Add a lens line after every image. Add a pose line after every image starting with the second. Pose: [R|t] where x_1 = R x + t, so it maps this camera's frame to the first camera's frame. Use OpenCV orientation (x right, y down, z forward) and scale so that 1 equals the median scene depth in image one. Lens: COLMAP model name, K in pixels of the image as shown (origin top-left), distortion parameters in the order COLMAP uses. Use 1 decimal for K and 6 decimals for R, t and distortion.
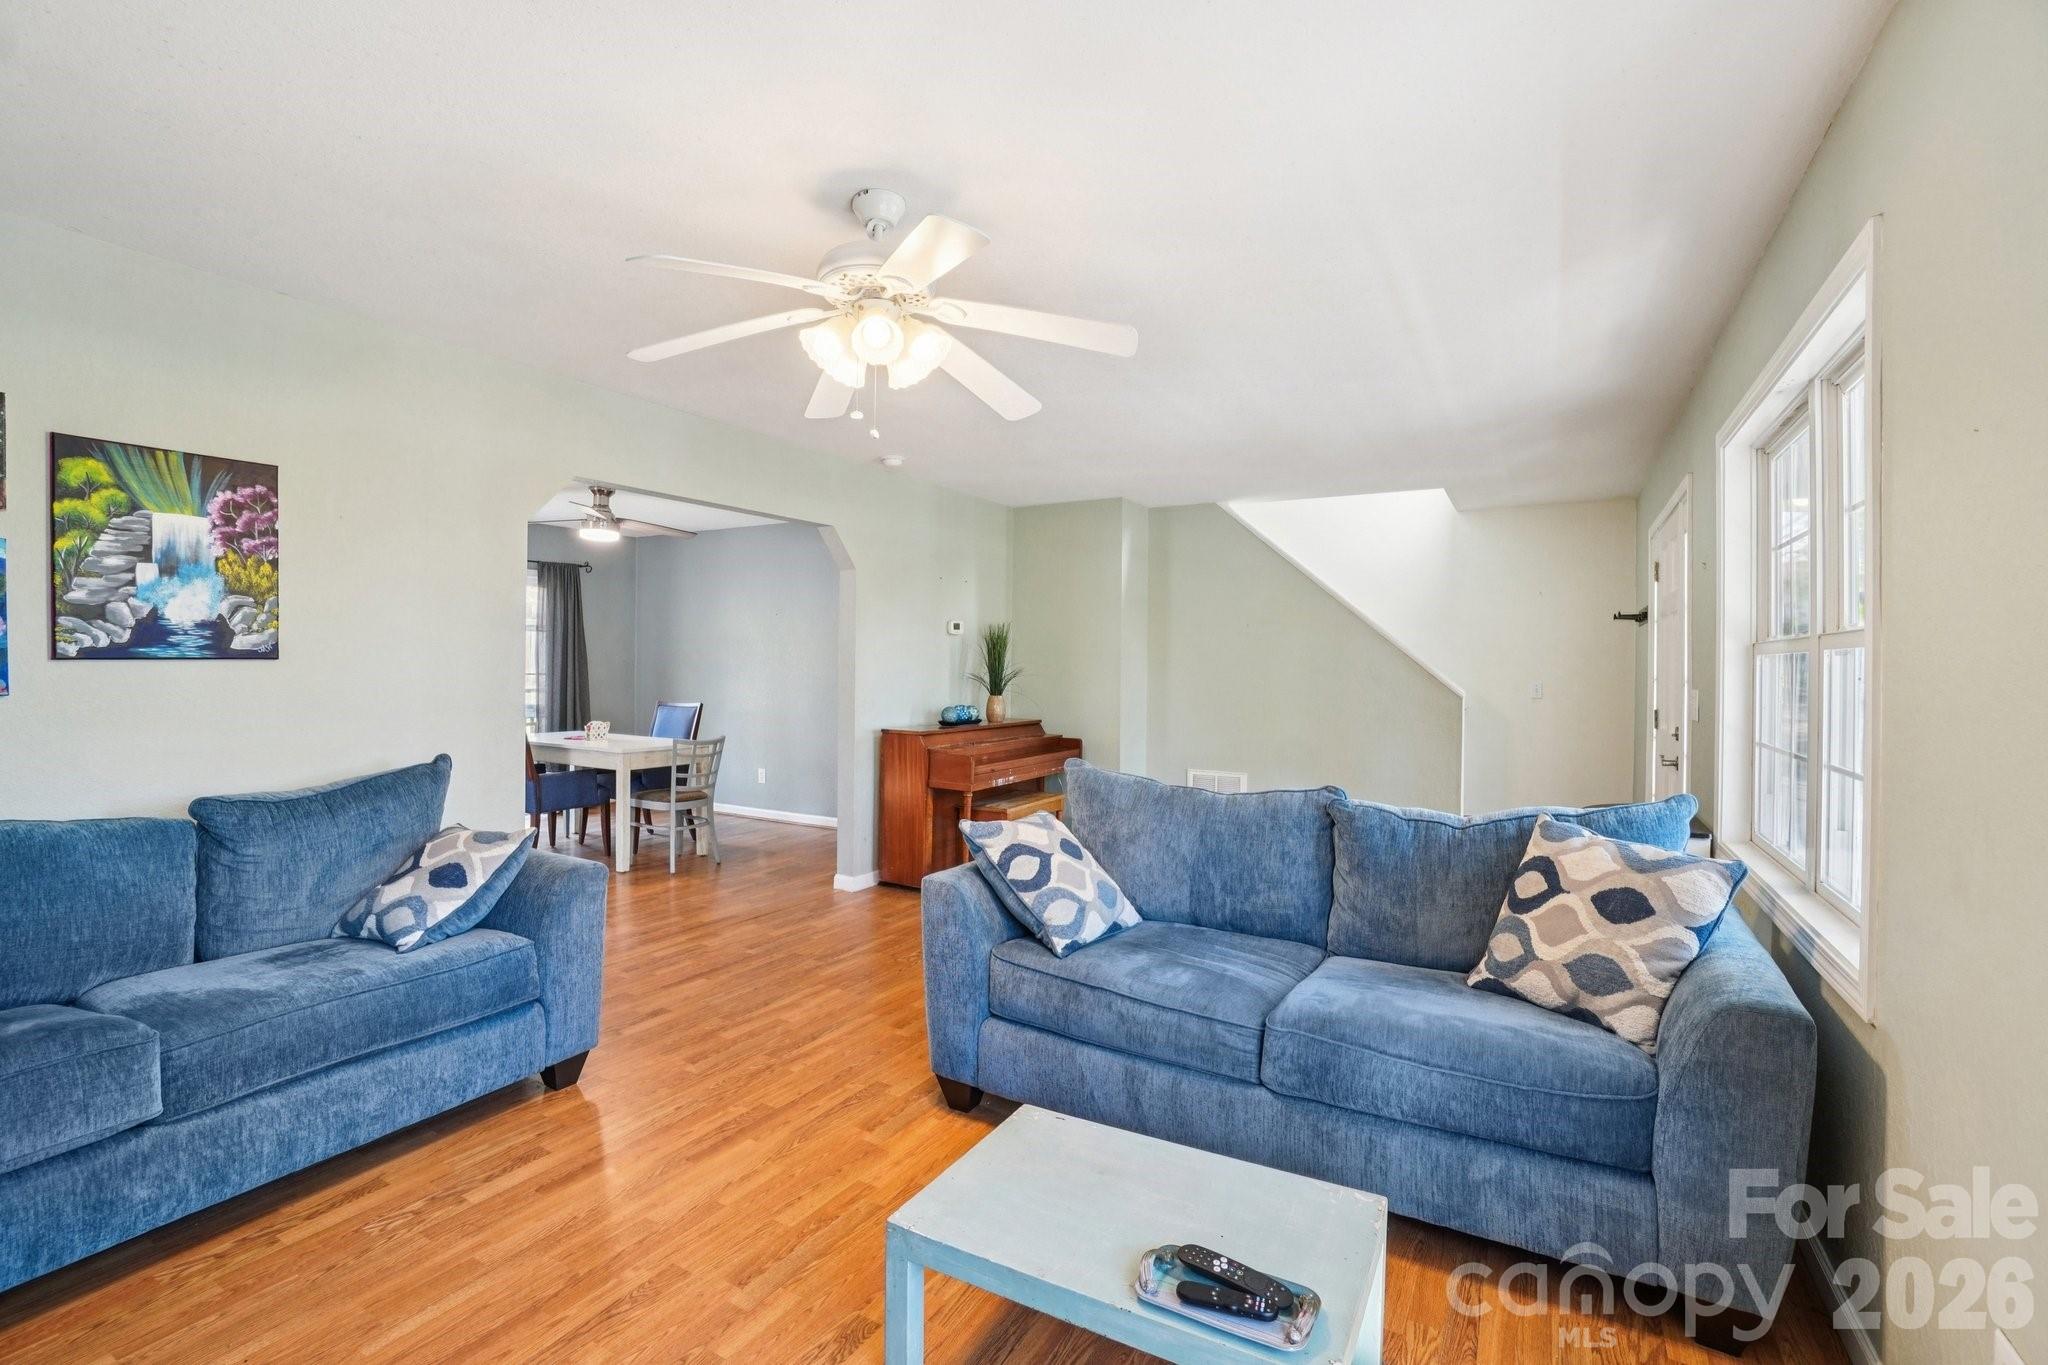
lens RADIAL K [[893.4, 0, 968.0], [0, 893.4, 673.1], [0, 0, 1]] dist [-0.001540, -0.000137]
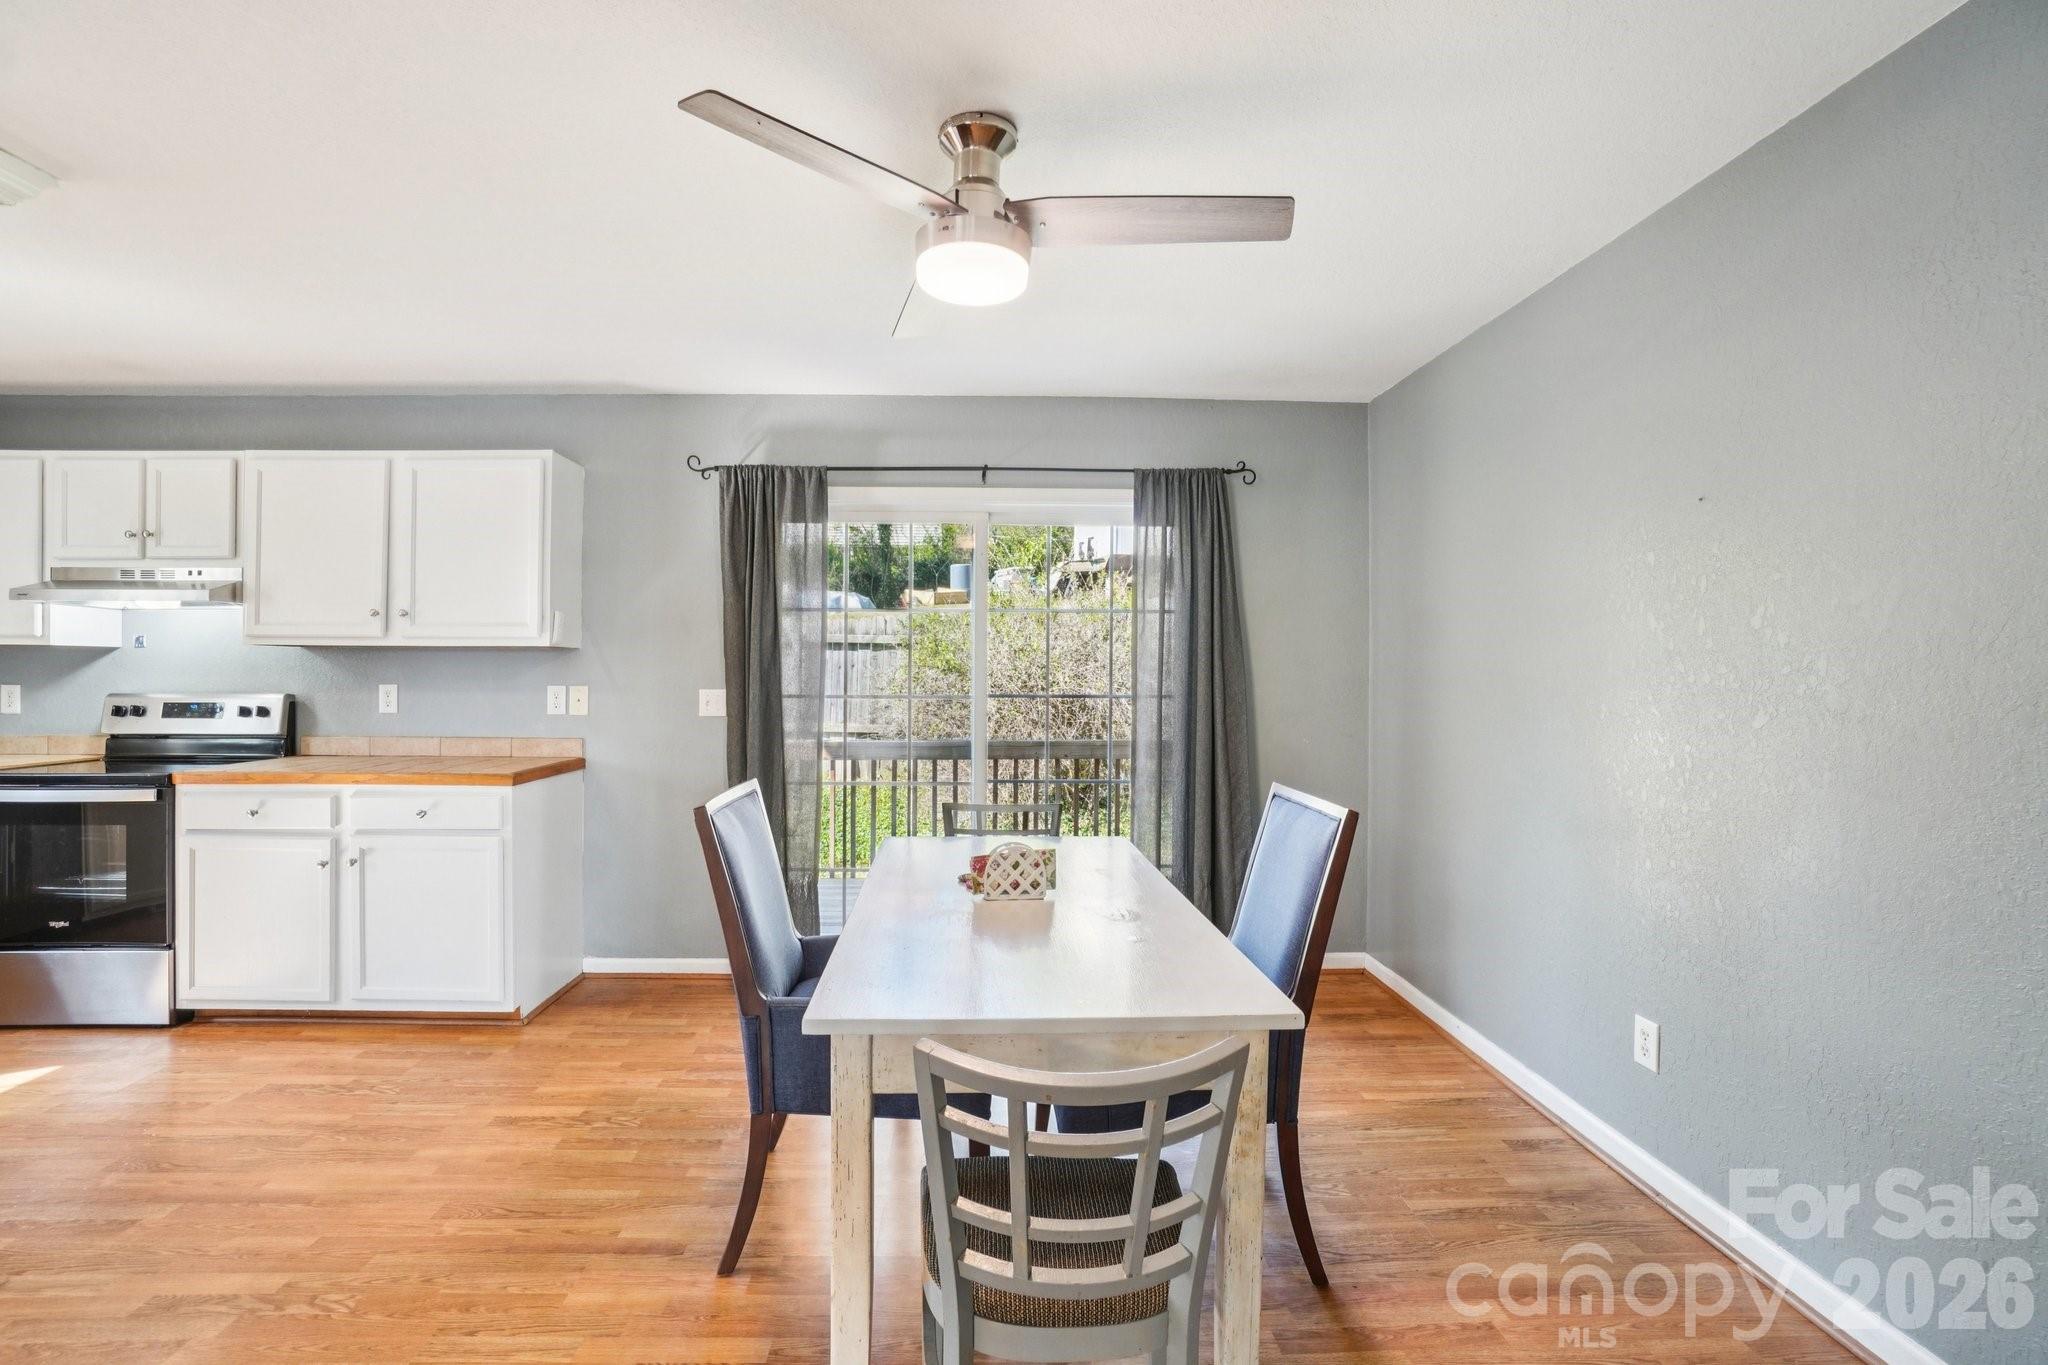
lens RADIAL K [[918.1, 0, 996.9], [0, 918.1, 670.0], [0, 0, 1]] dist [-0.059436, 0.019508]
pose [[0.569520, -0.010942, -0.821905, -0.311927], [-0.002970, 0.999877, -0.015370, -0.016878], [0.821972, 0.011195, 0.569417, 1.856531]]
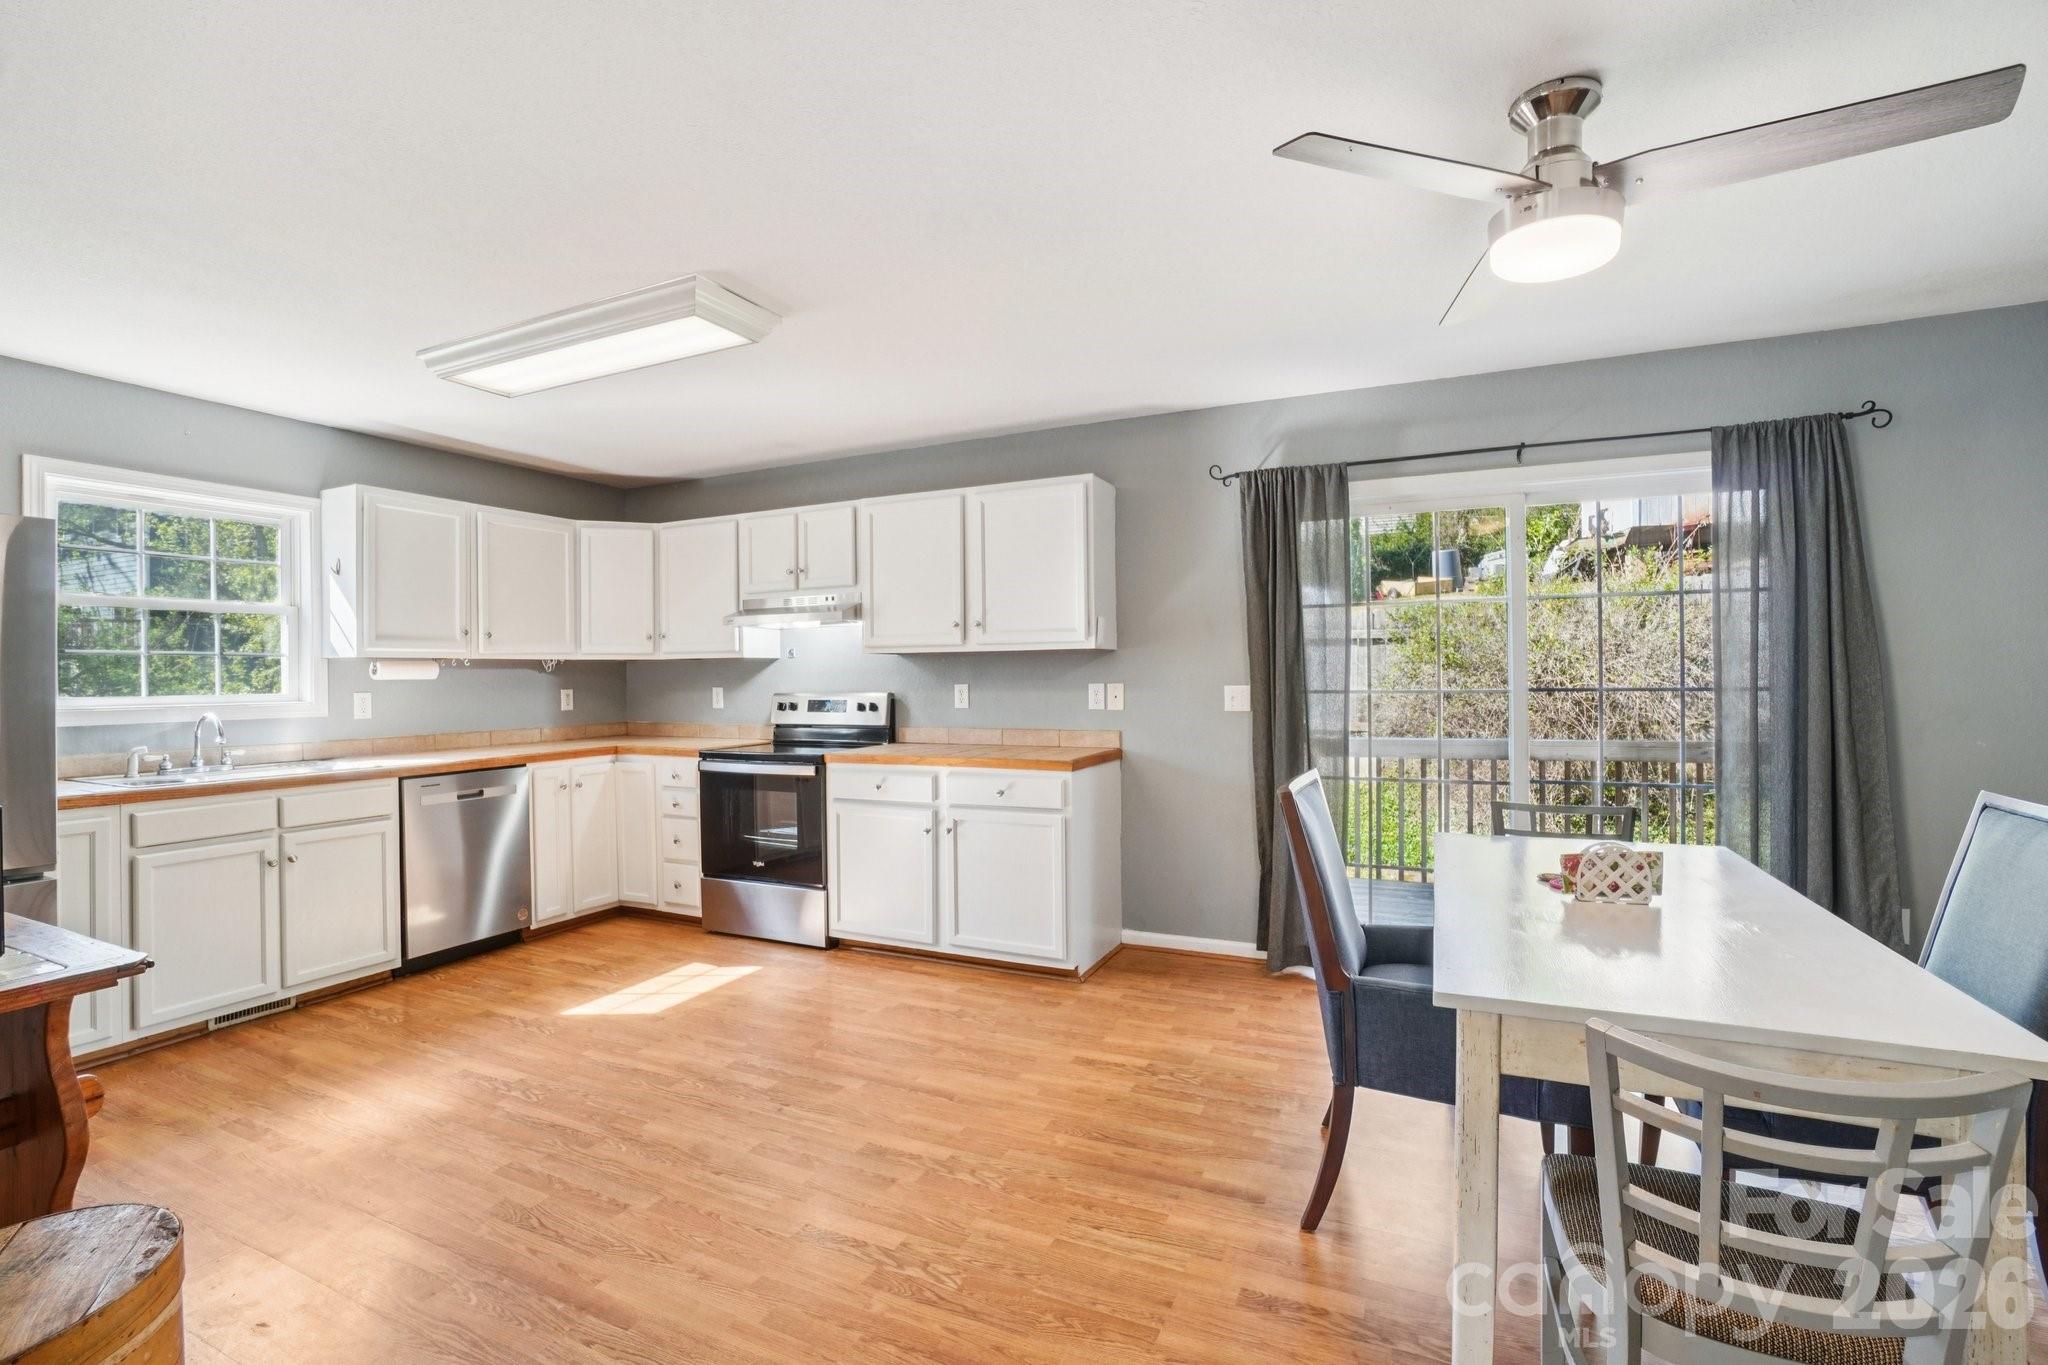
lens RADIAL K [[918.1, 0, 1017.5], [0, 918.1, 669.0], [0, 0, 1]] dist [-0.059436, 0.019508]
pose [[0.134329, -0.017625, -0.990780, -0.295725], [0.007269, 0.999832, -0.016800, -0.011899], [0.990910, -0.004945, 0.134434, 1.741973]]
